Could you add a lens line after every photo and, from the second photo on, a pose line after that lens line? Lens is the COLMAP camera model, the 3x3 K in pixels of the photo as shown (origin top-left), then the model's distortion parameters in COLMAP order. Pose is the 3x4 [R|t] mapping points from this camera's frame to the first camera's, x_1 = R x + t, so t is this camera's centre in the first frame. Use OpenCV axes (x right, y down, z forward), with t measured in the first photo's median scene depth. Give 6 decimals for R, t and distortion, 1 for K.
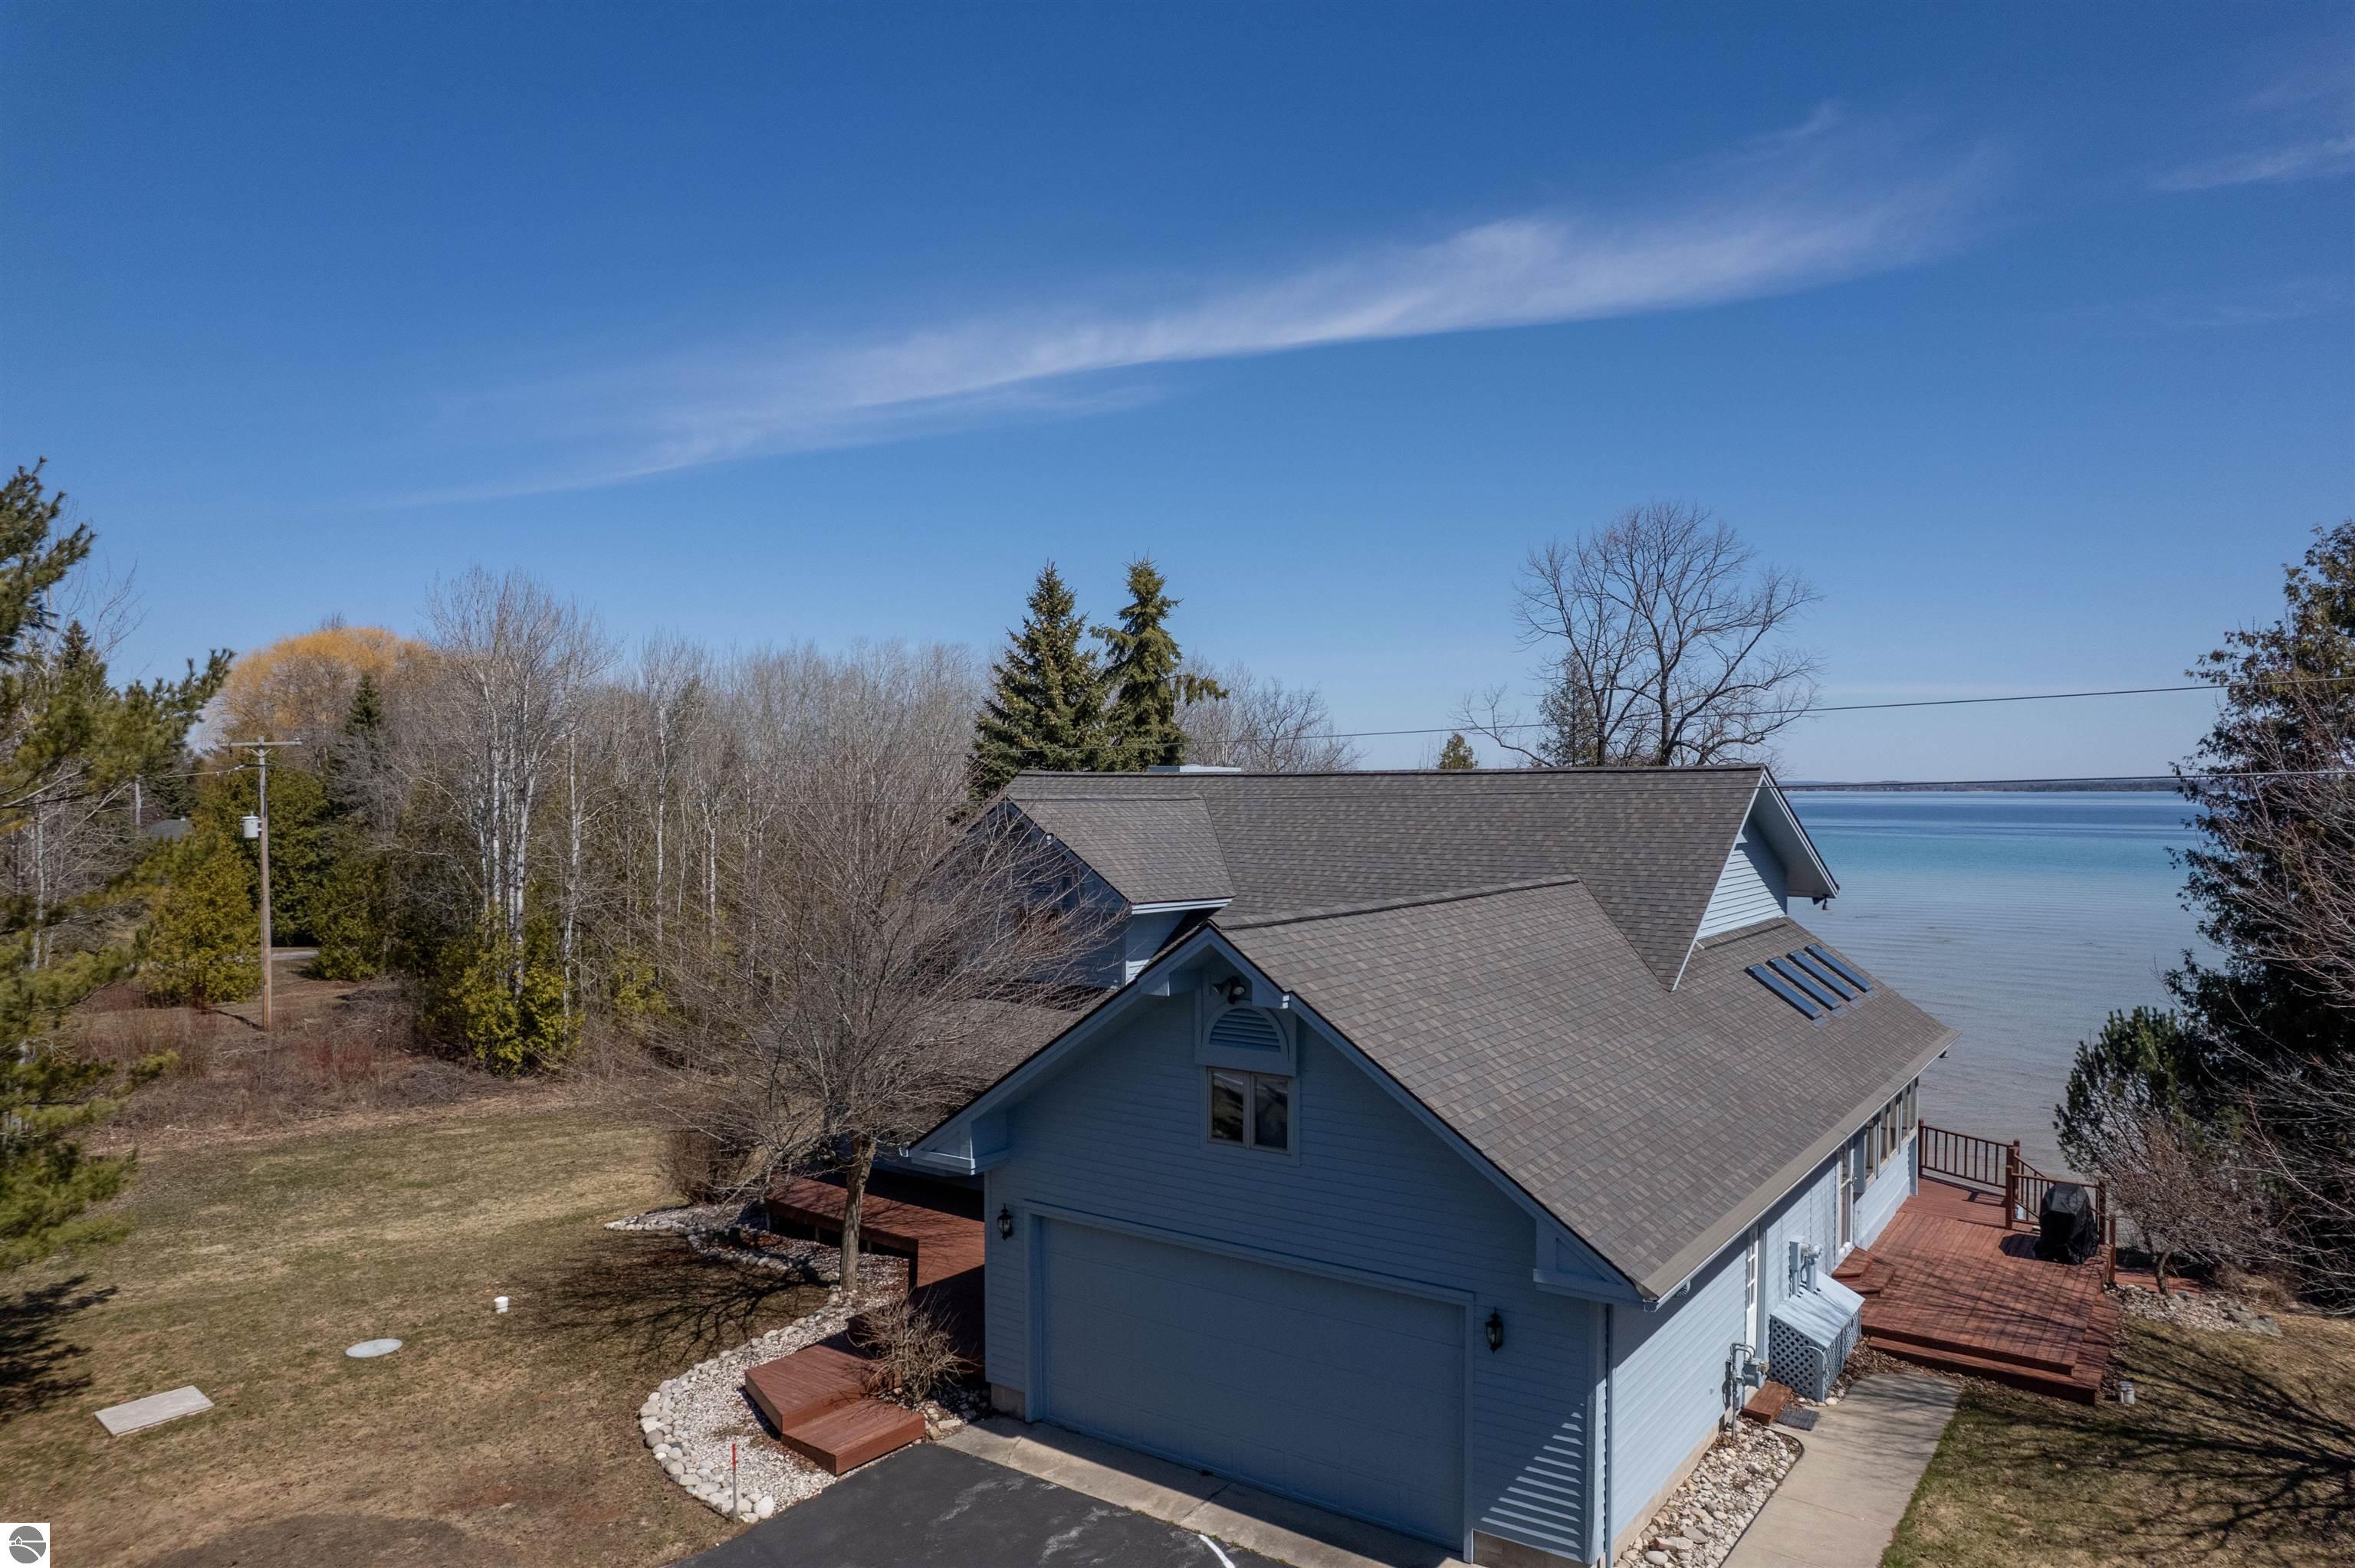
lens RADIAL K [[1502.9, 0, 1195.0], [0, 1502.9, 794.3], [0, 0, 1]] dist [-0.076021, 0.071763]
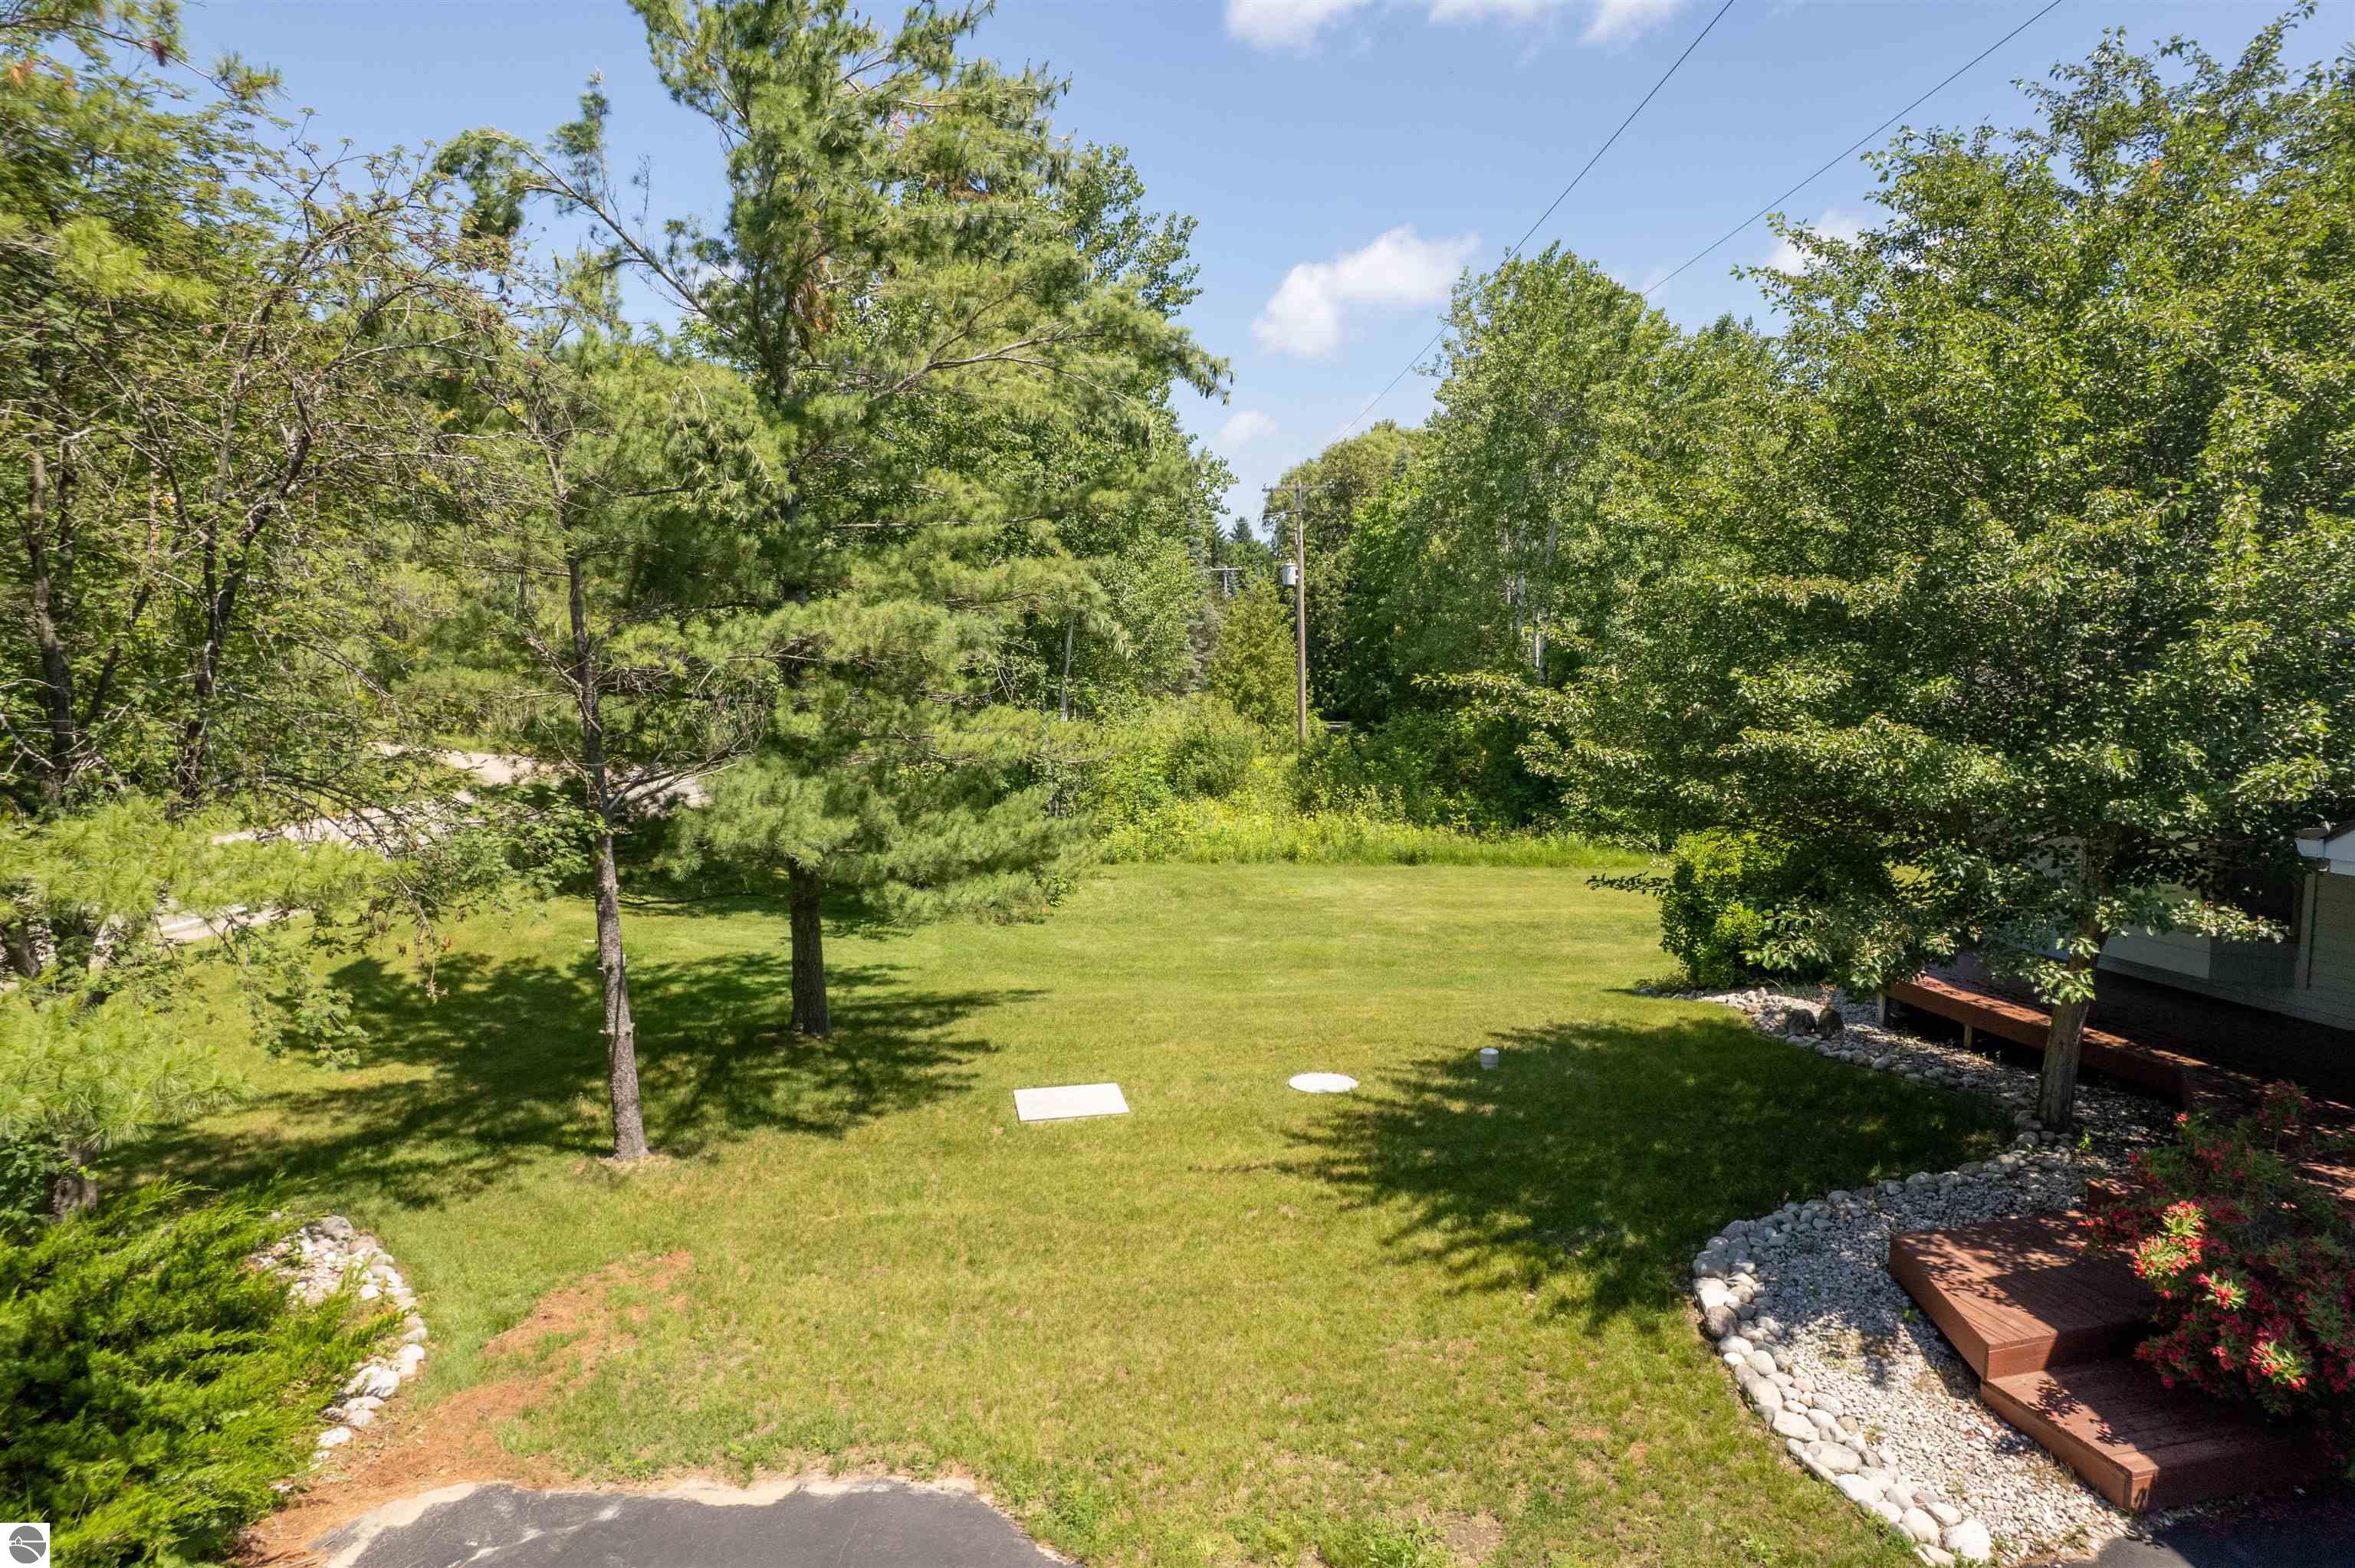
lens RADIAL K [[1502.9, 0, 1195.0], [0, 1502.9, 794.3], [0, 0, 1]] dist [-0.076021, 0.071763]
pose [[0.790471, 0.068217, -0.608689, -0.214865], [-0.004836, 0.994443, 0.105168, 0.201313], [0.612481, -0.080188, 0.786408, 0.502880]]
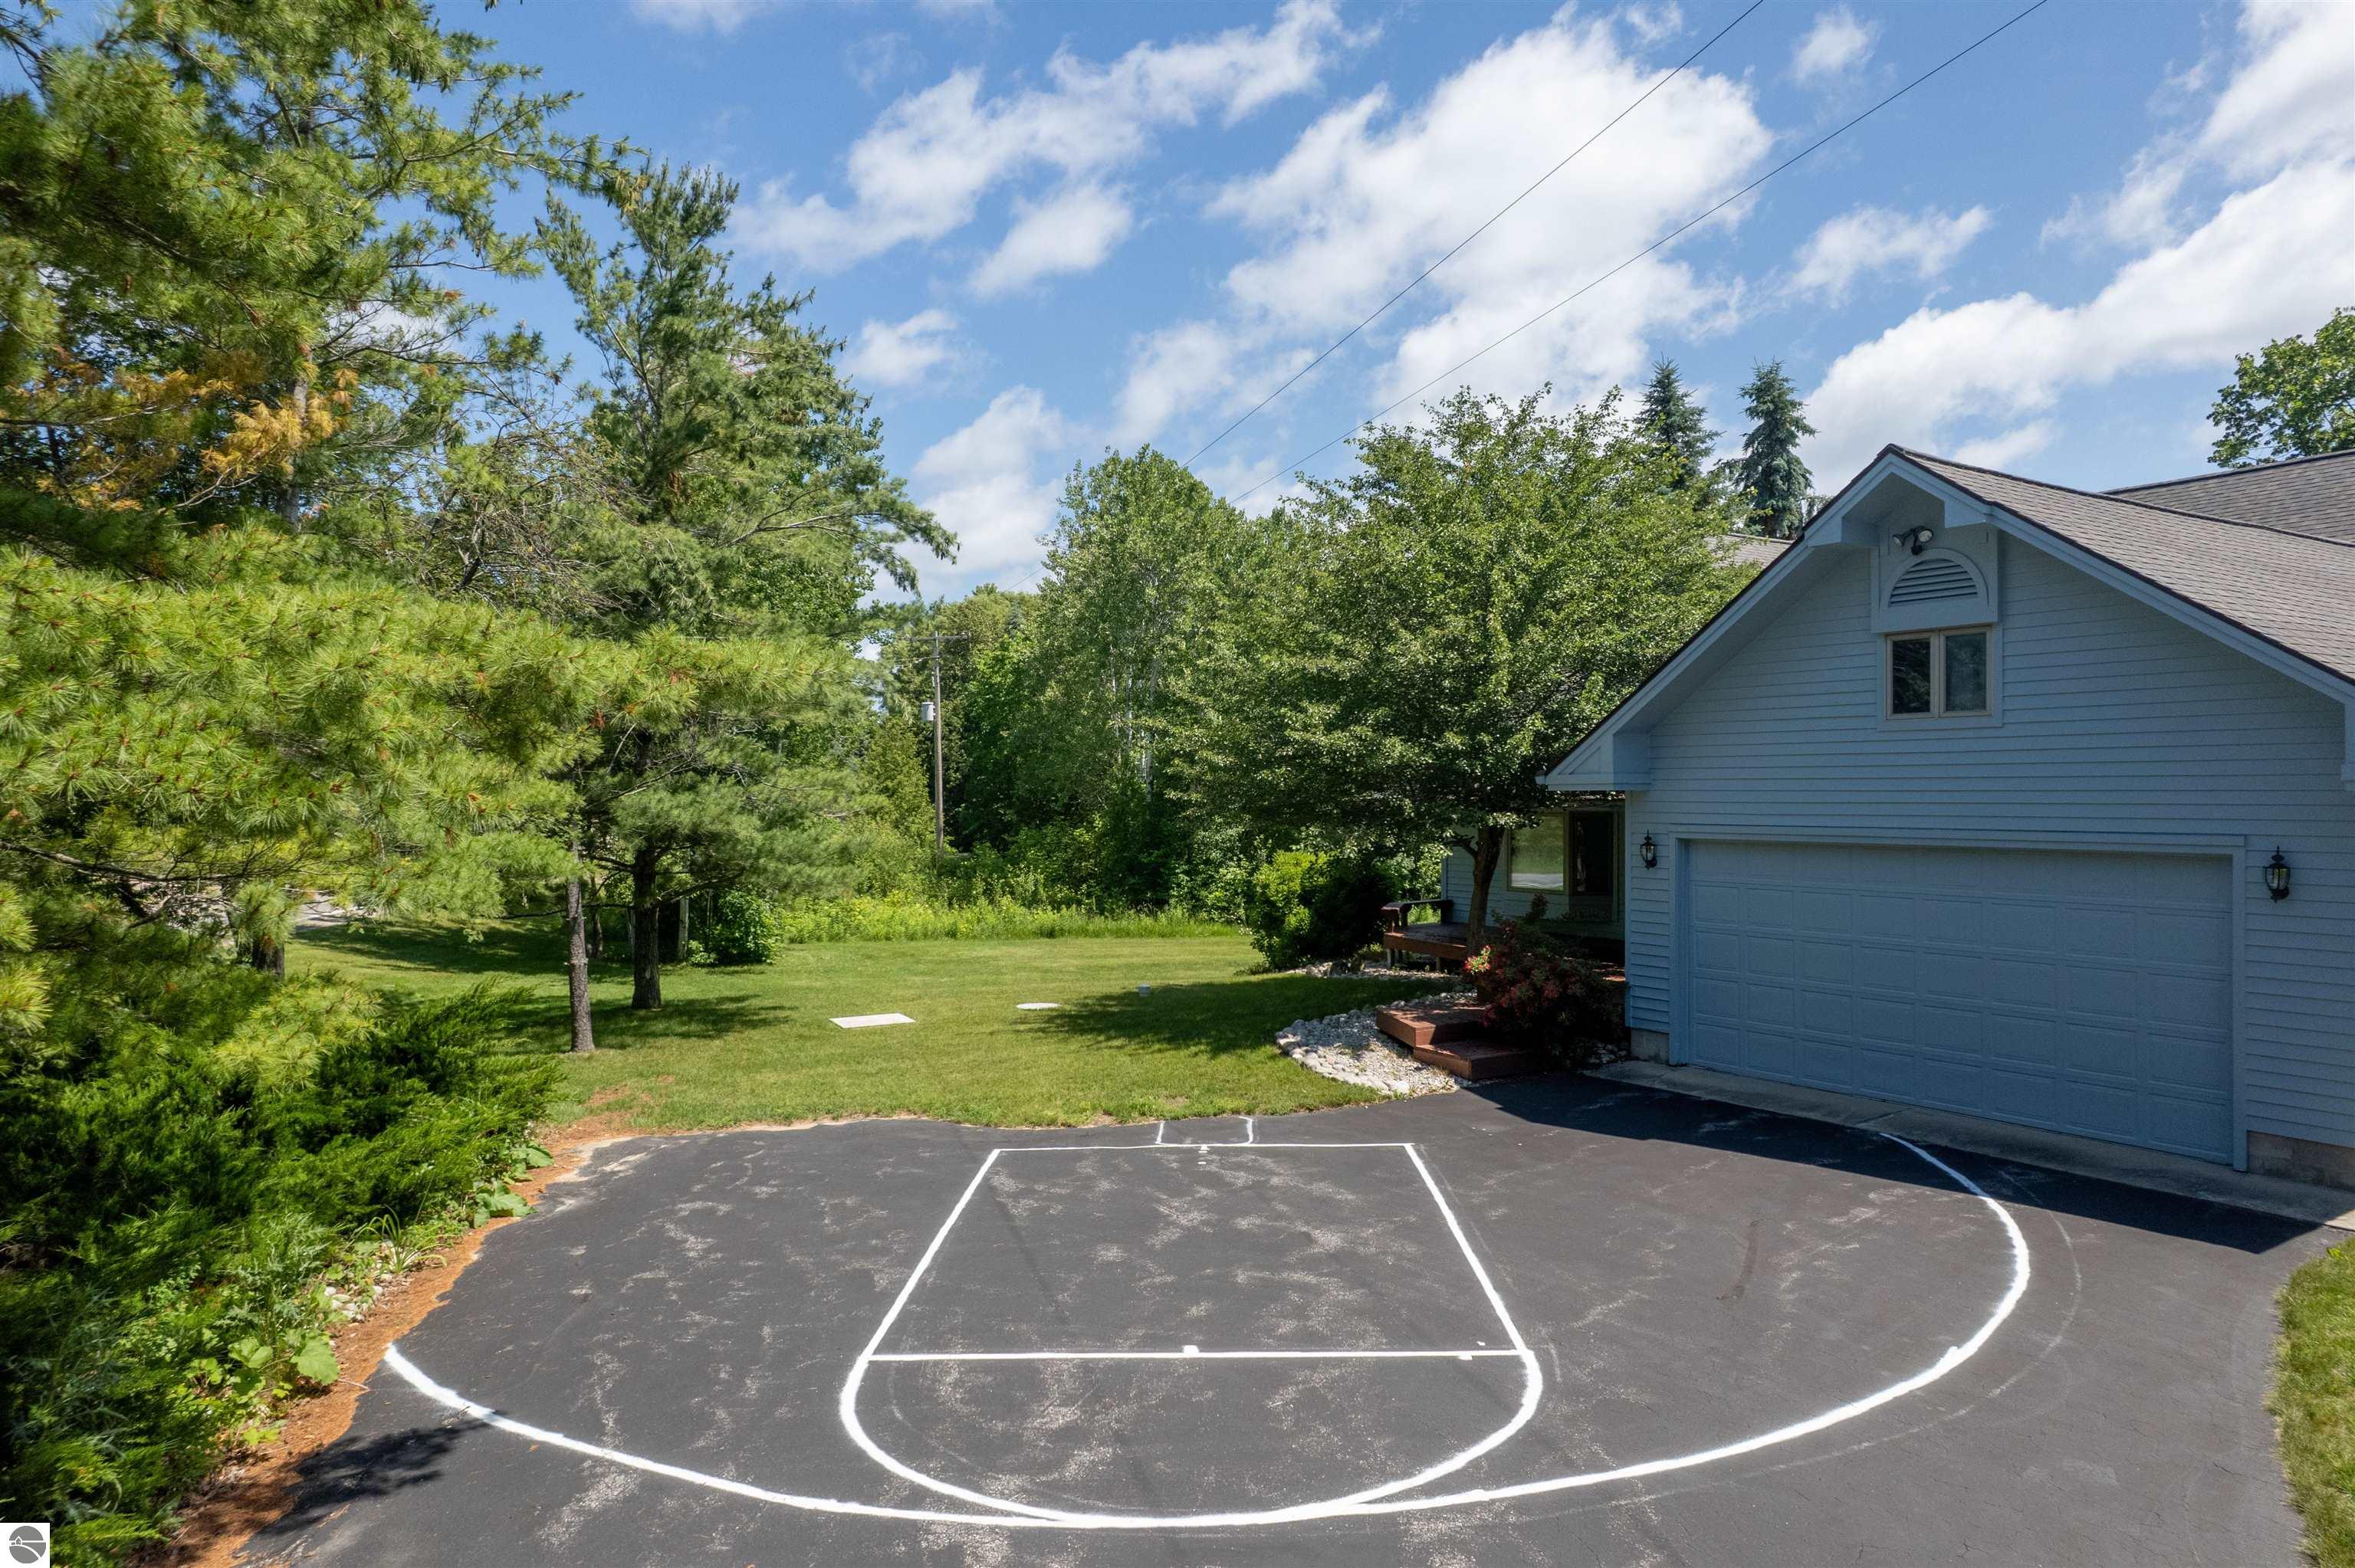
lens RADIAL K [[1502.9, 0, 1195.0], [0, 1502.9, 794.3], [0, 0, 1]] dist [-0.076021, 0.071763]
pose [[0.926042, 0.001493, -0.377418, -0.039793], [-0.003185, 0.999987, -0.003857, 0.284962], [0.377407, 0.004774, 0.926035, 0.018927]]
